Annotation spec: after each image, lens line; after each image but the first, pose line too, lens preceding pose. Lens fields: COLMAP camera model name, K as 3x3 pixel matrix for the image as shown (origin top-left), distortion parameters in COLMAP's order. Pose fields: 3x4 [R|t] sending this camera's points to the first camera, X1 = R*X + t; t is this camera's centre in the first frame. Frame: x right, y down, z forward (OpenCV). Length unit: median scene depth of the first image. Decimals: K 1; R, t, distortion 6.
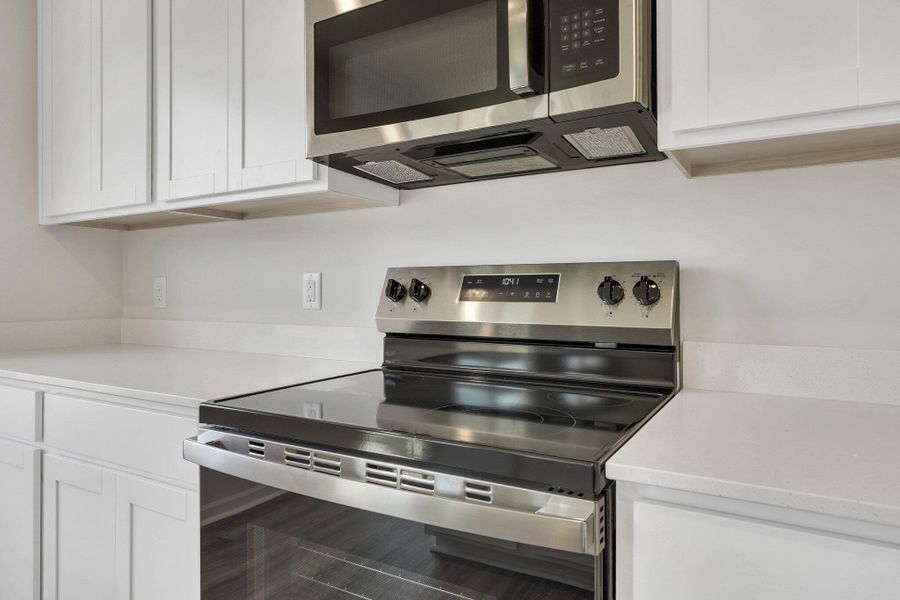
lens RADIAL K [[561.6, 0, 452.7], [0, 561.6, 295.5], [0, 0, 1]] dist [0.000784, -0.000091]
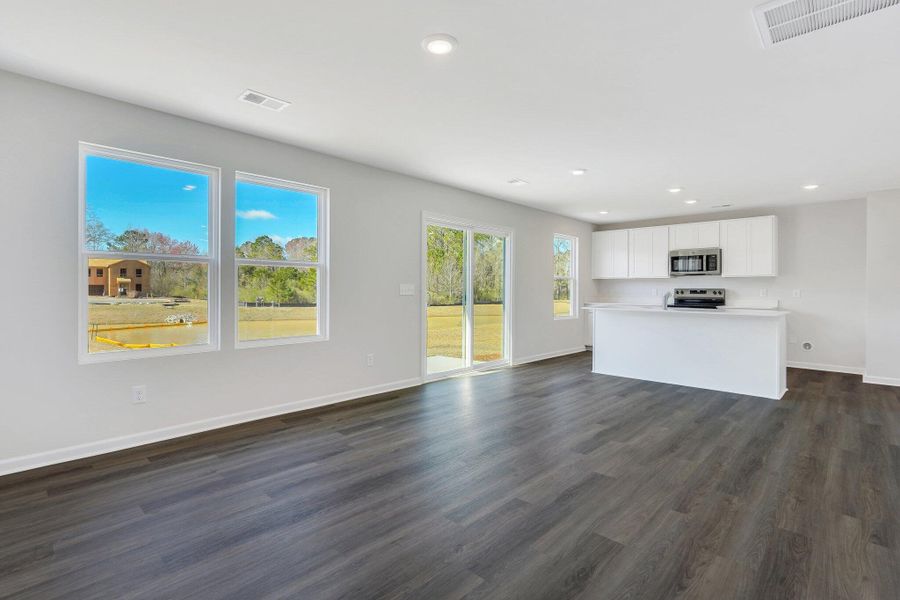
lens RADIAL K [[421.7, 0, 450.9], [0, 421.7, 291.2], [0, 0, 1]] dist [0.004526, 0.001441]
pose [[0.974201, 0.005185, -0.225623, -1.874738], [-0.006393, 0.999969, -0.004623, 0.021803], [0.225592, 0.005947, 0.974204, -5.285681]]
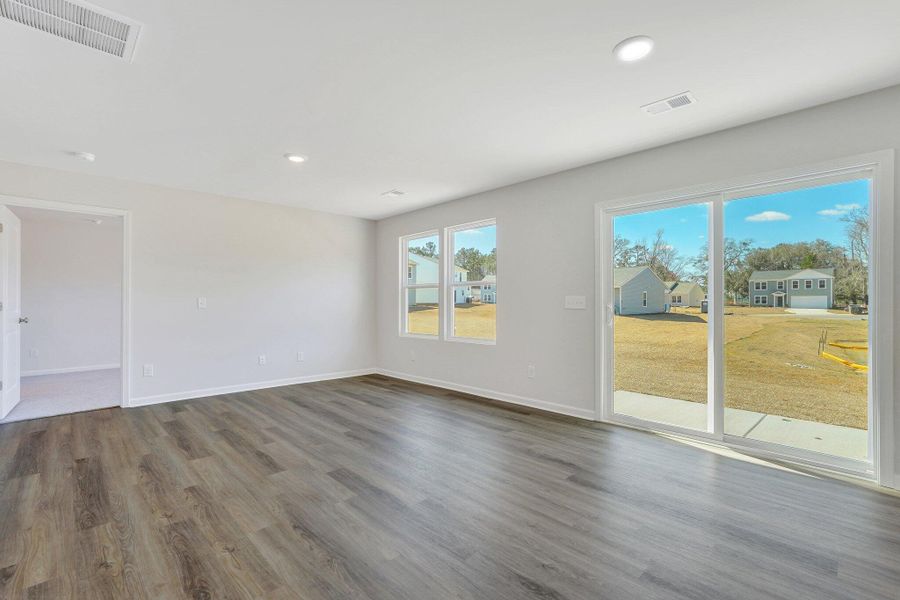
lens RADIAL K [[402.0, 0, 447.8], [0, 402.0, 303.9], [0, 0, 1]] dist [0.003573, 0.001745]
pose [[-0.272006, -0.001409, -0.962294, 0.197667], [-0.004217, 0.999991, -0.000272, 0.015955], [0.962286, 0.003984, -0.272010, -1.647435]]
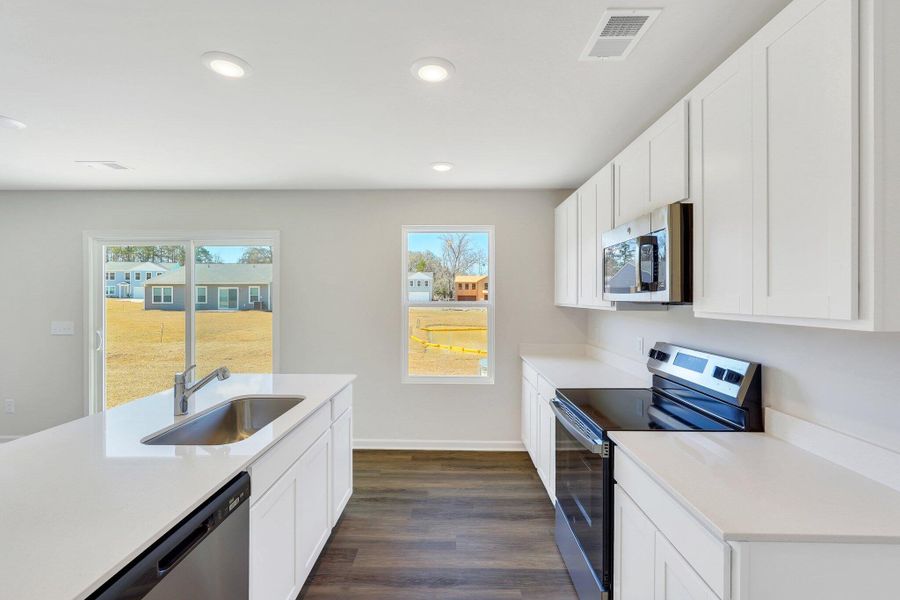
lens RADIAL K [[402.0, 0, 451.3], [0, 402.0, 293.2], [0, 0, 1]] dist [0.003573, 0.001745]
pose [[0.499633, -0.006692, -0.866211, 1.010408], [-0.009493, 0.999868, -0.013200, -0.256306], [0.866185, 0.014818, 0.499504, -0.524181]]
